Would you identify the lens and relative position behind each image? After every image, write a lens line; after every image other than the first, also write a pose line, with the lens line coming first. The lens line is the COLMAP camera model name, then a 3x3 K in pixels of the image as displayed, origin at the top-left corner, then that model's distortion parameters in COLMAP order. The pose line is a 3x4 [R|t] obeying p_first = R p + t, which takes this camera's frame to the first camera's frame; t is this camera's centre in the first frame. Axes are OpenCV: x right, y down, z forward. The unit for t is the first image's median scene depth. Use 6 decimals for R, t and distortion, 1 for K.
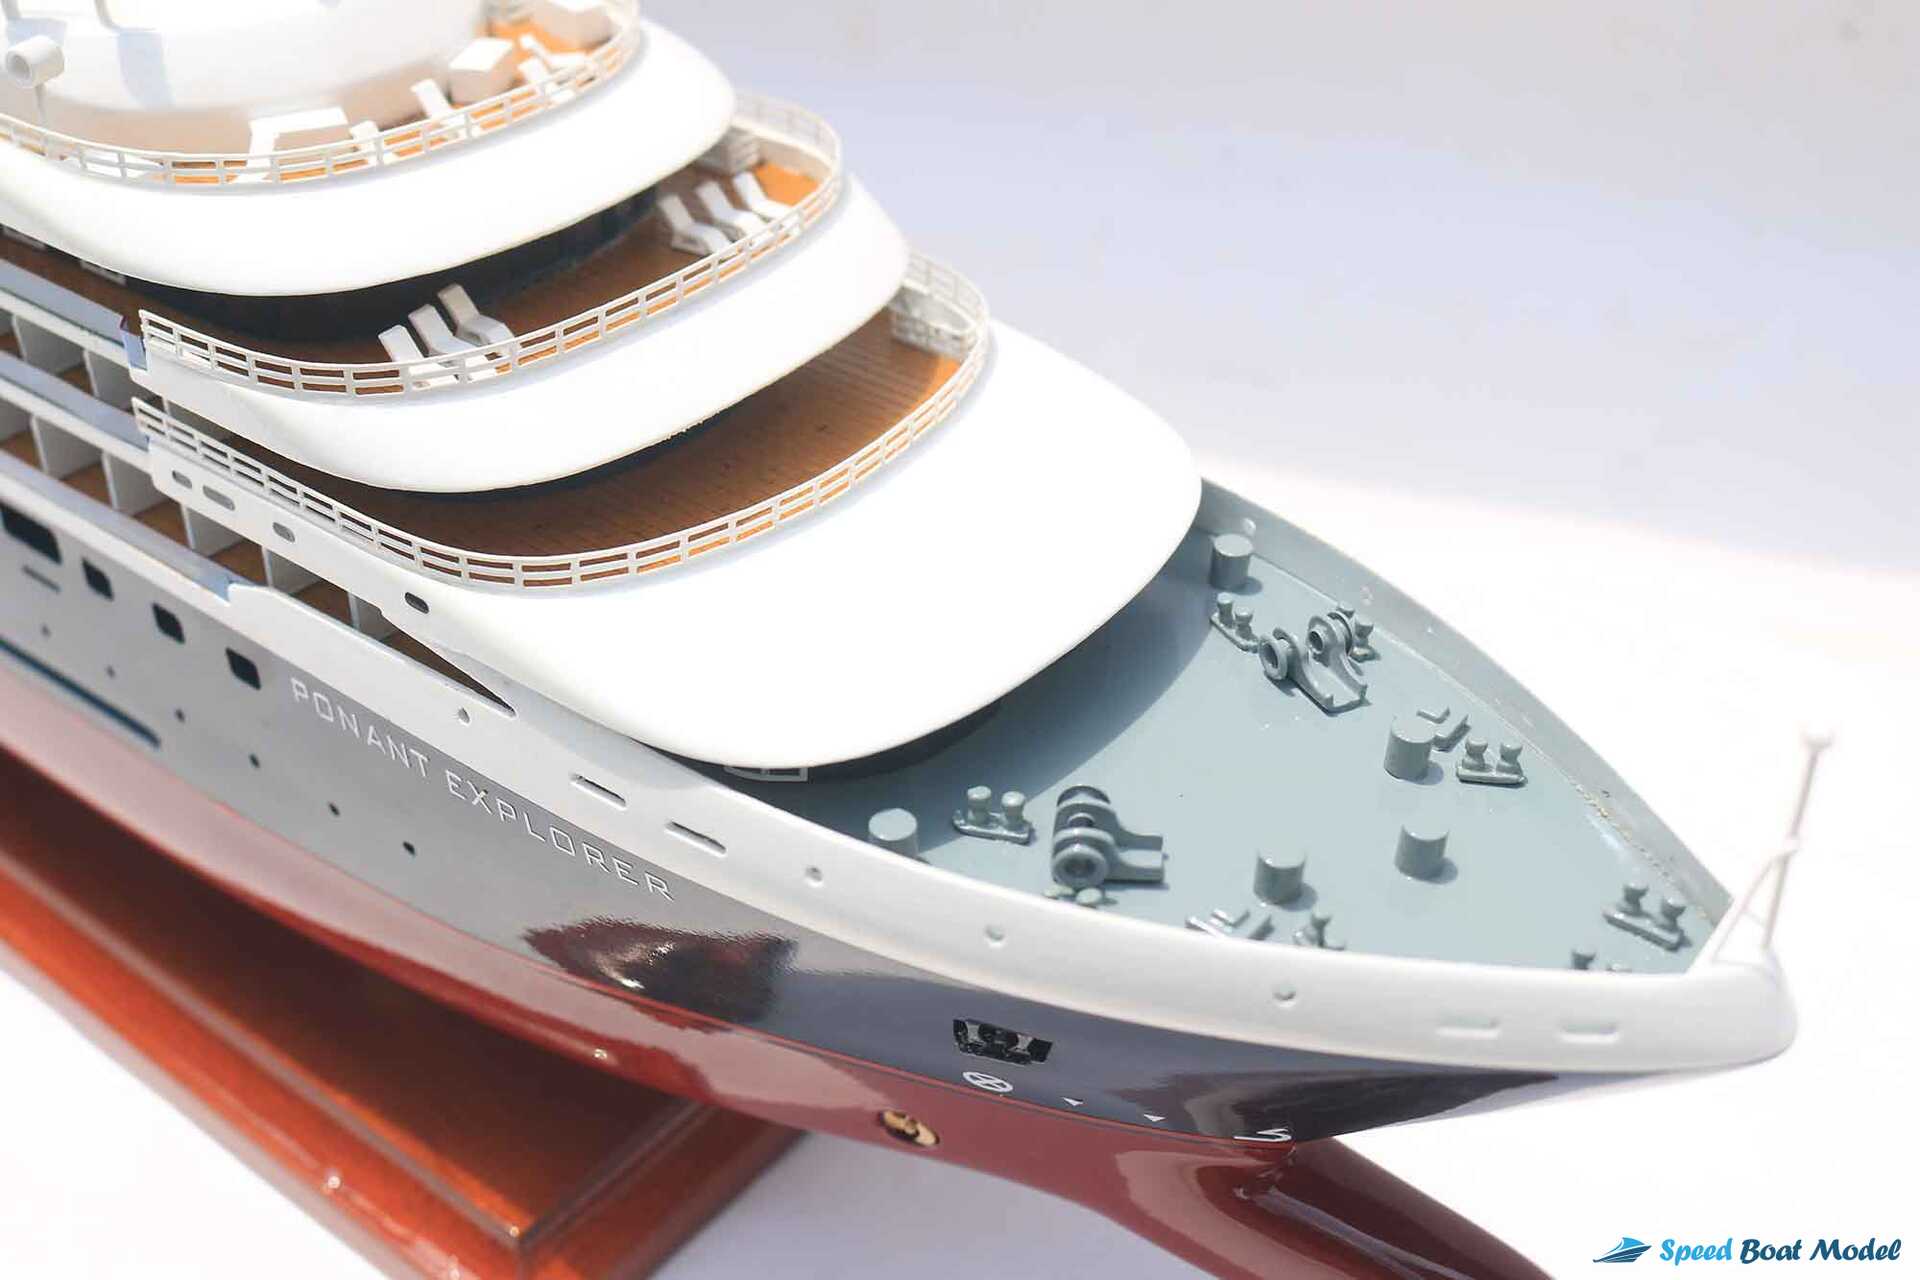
lens RADIAL K [[2016.3, 0, 957.8], [0, 2016.3, 628.0], [0, 0, 1]] dist [-0.096347, 0.000000]
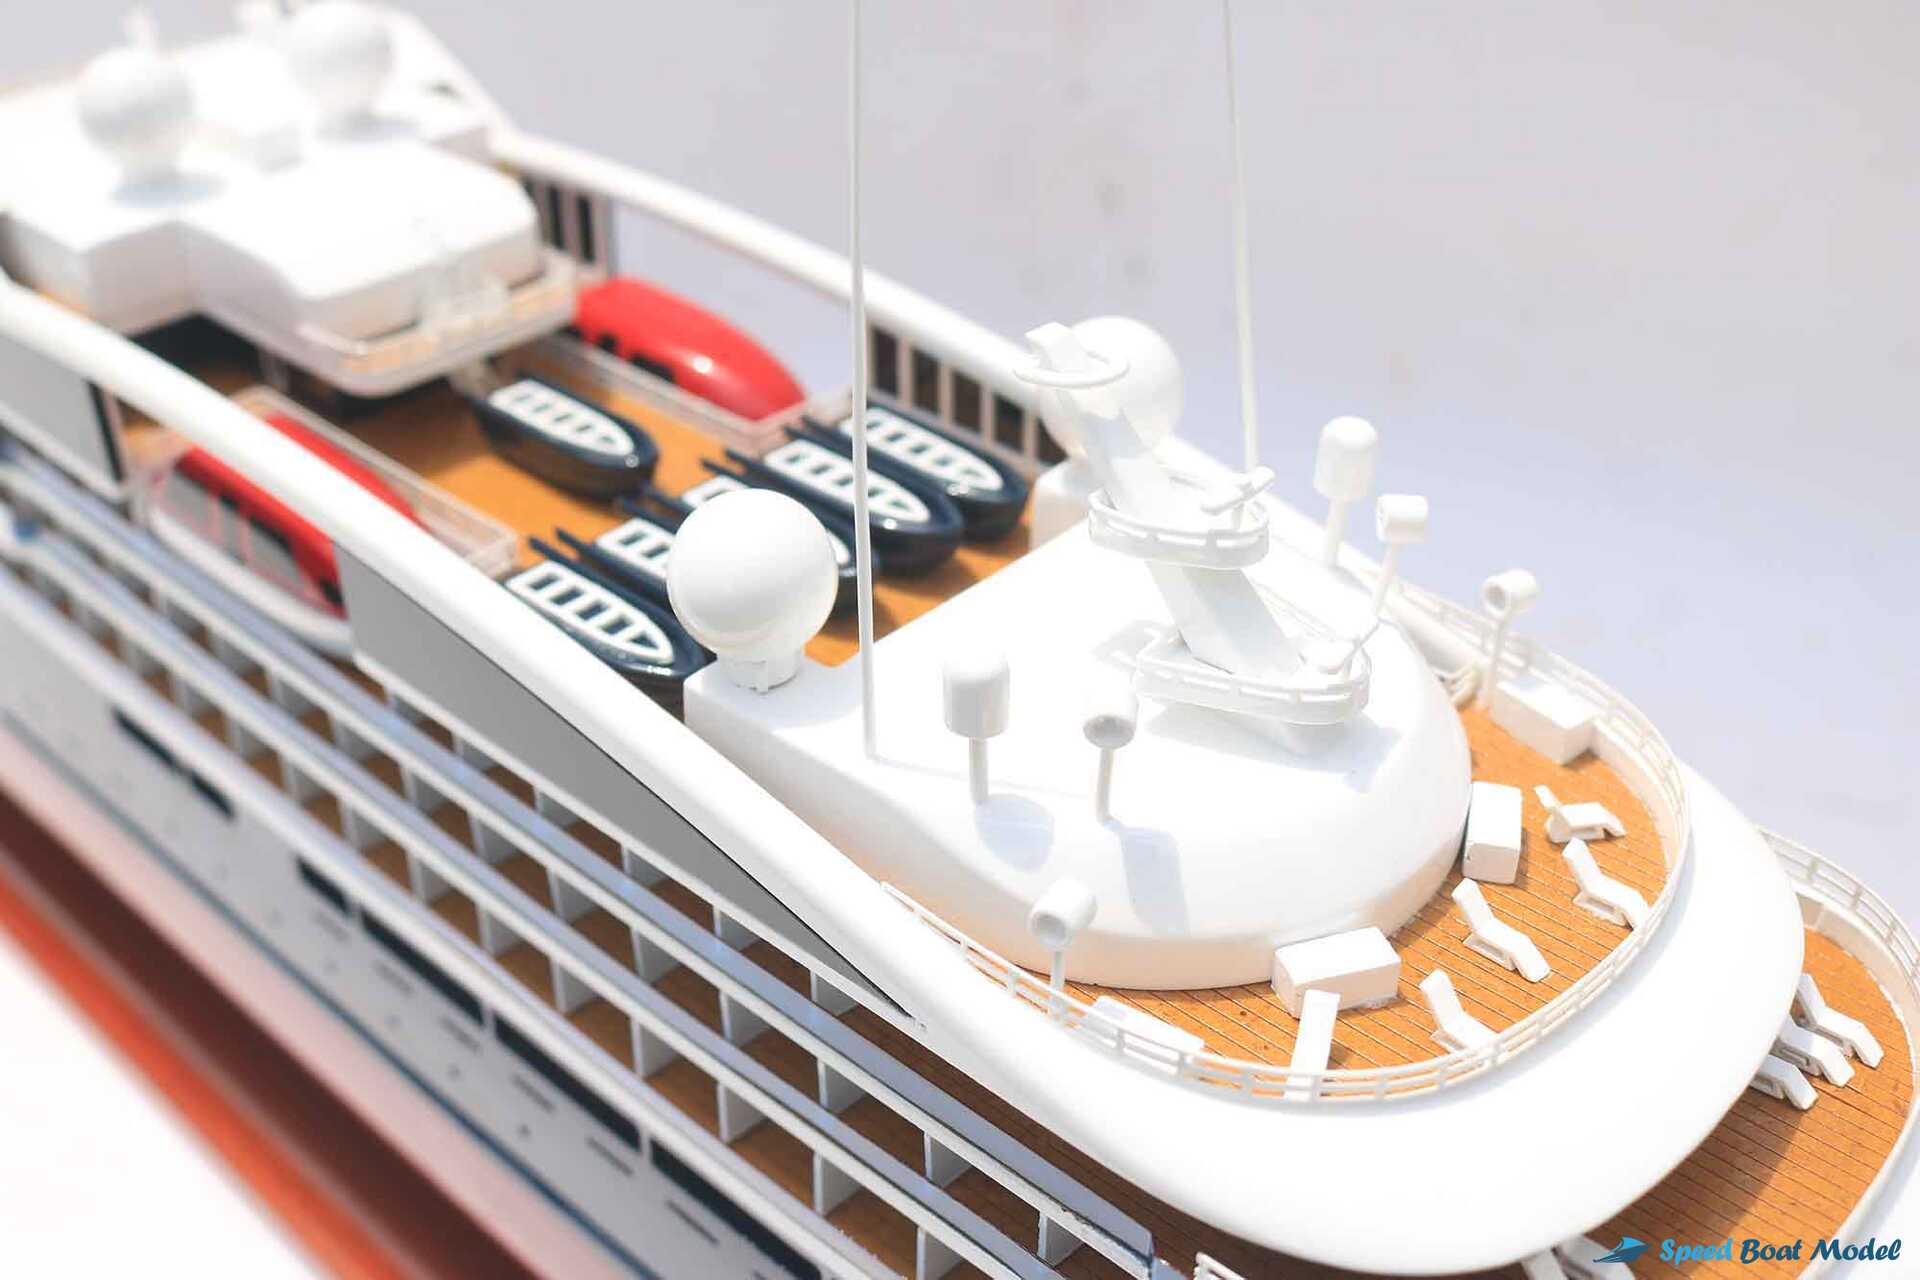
lens RADIAL K [[2016.3, 0, 951.9], [0, 2016.3, 635.8], [0, 0, 1]] dist [-0.096347, 0.000000]
pose [[0.992798, 0.047837, -0.109837, -0.439666], [-0.052613, 0.997773, -0.040997, -0.372636], [0.107631, 0.046481, 0.993104, 0.190595]]
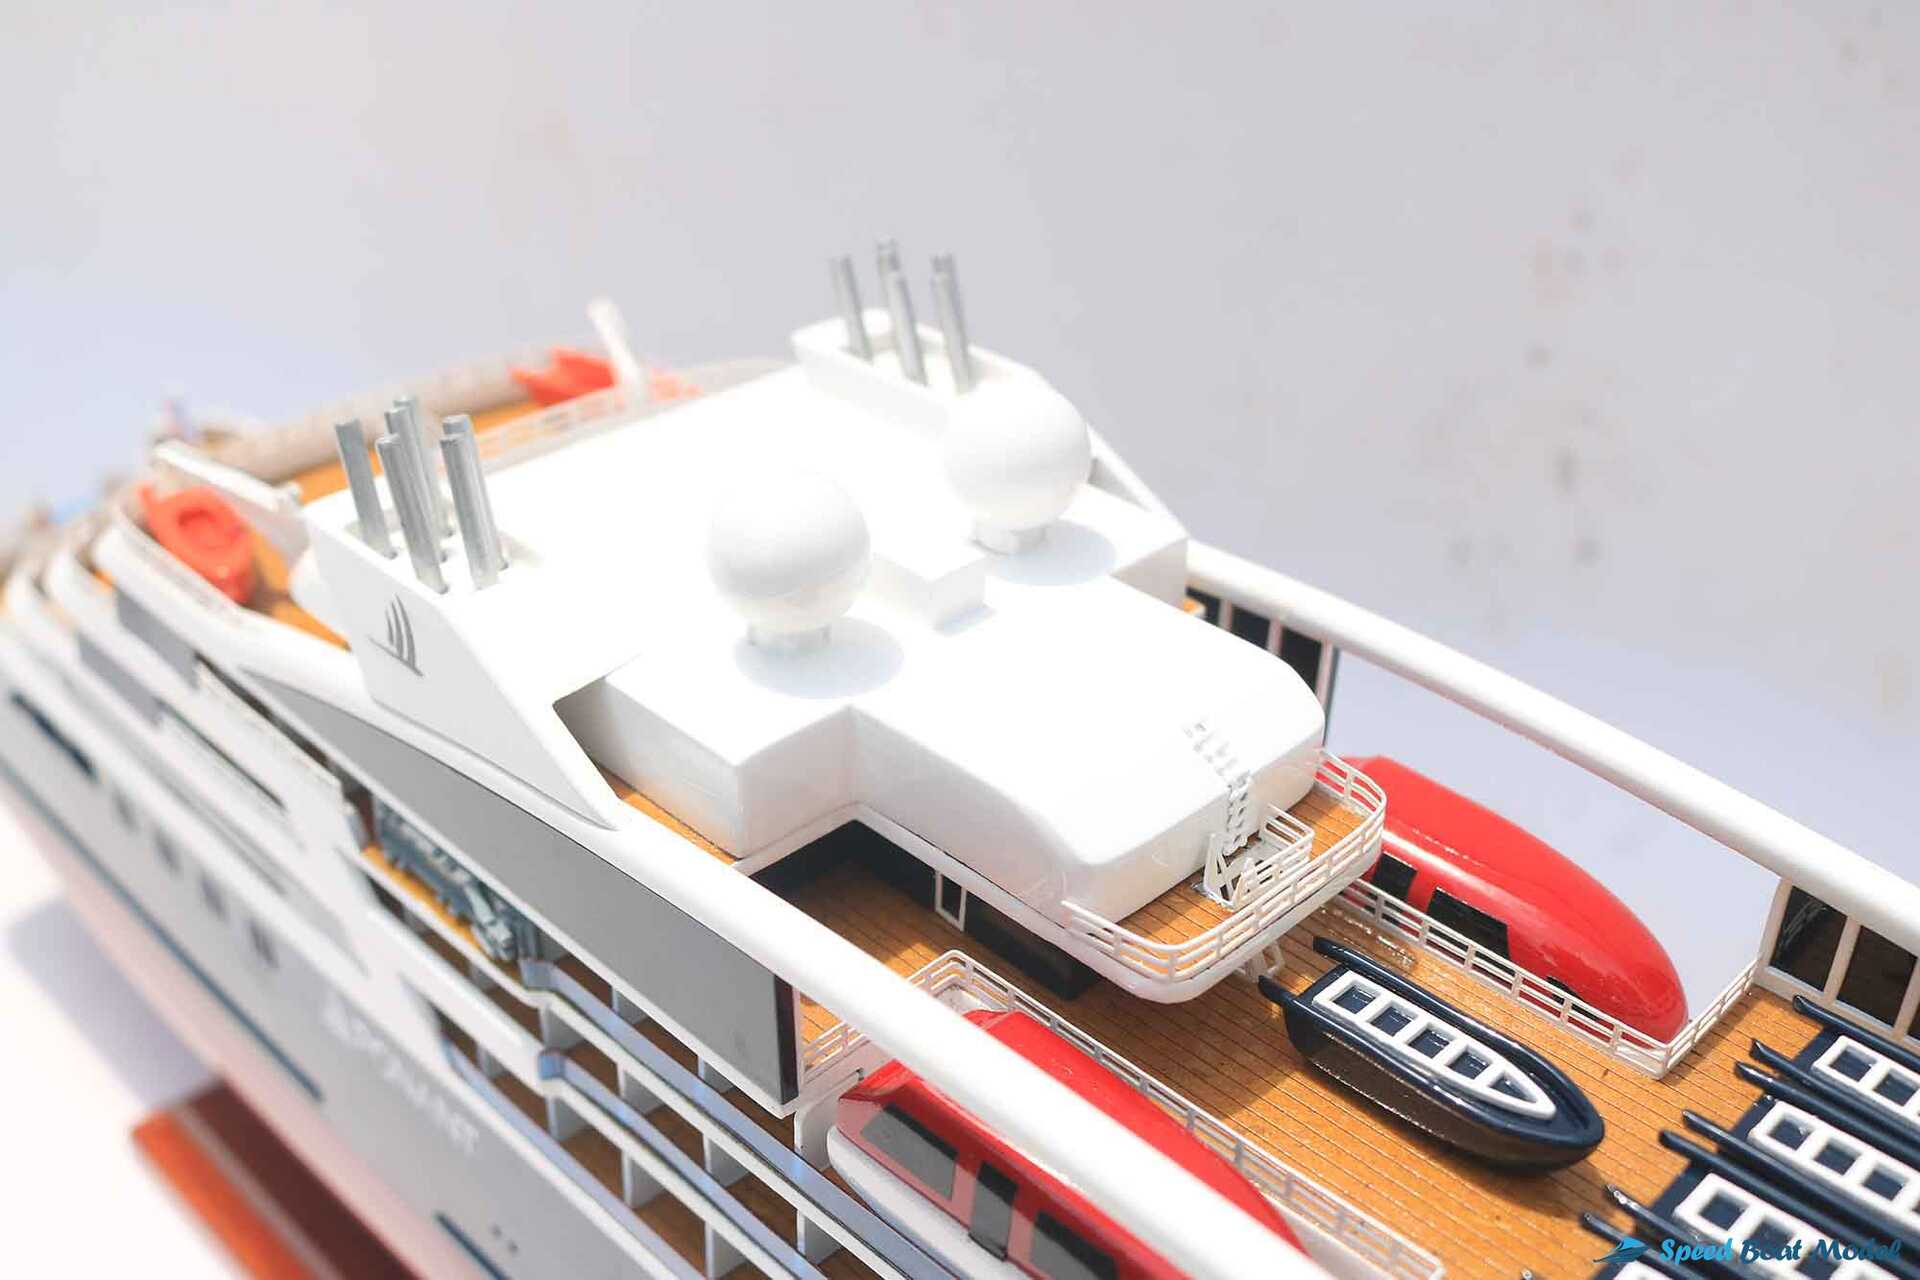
lens RADIAL K [[2016.3, 0, 956.7], [0, 2016.3, 649.9], [0, 0, 1]] dist [-0.096347, 0.000000]
pose [[0.987400, 0.078498, -0.137400, -0.927682], [-0.089770, 0.992915, -0.077856, -0.633968], [0.130315, 0.089210, 0.987451, 0.478859]]
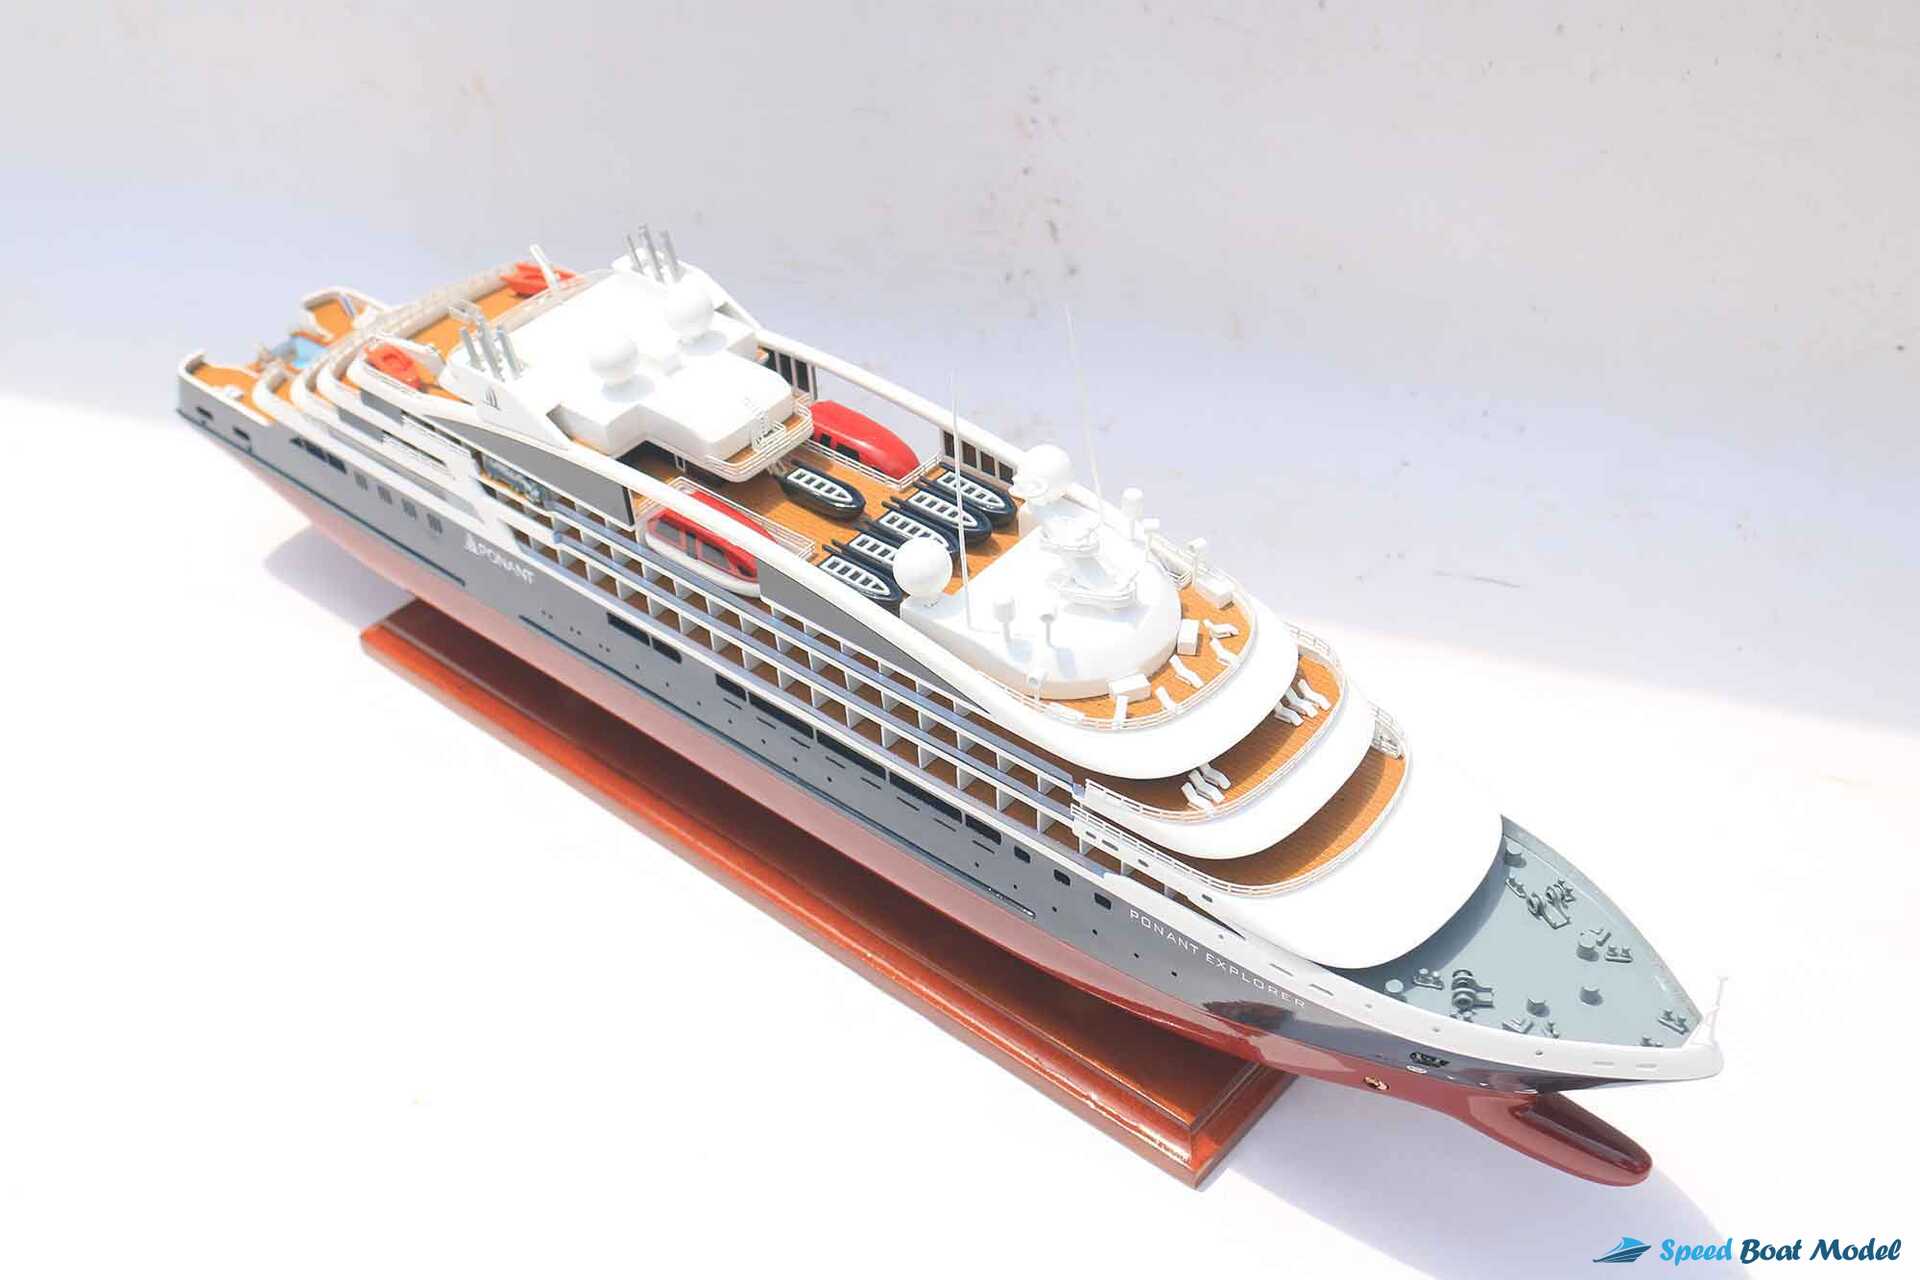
lens RADIAL K [[2016.3, 0, 957.5], [0, 2016.3, 627.9], [0, 0, 1]] dist [-0.096347, 0.000000]
pose [[0.994670, -0.011191, -0.102499, -0.312808], [0.019076, 0.996904, 0.076278, -0.561565], [0.101328, -0.077827, 0.991804, -1.594130]]
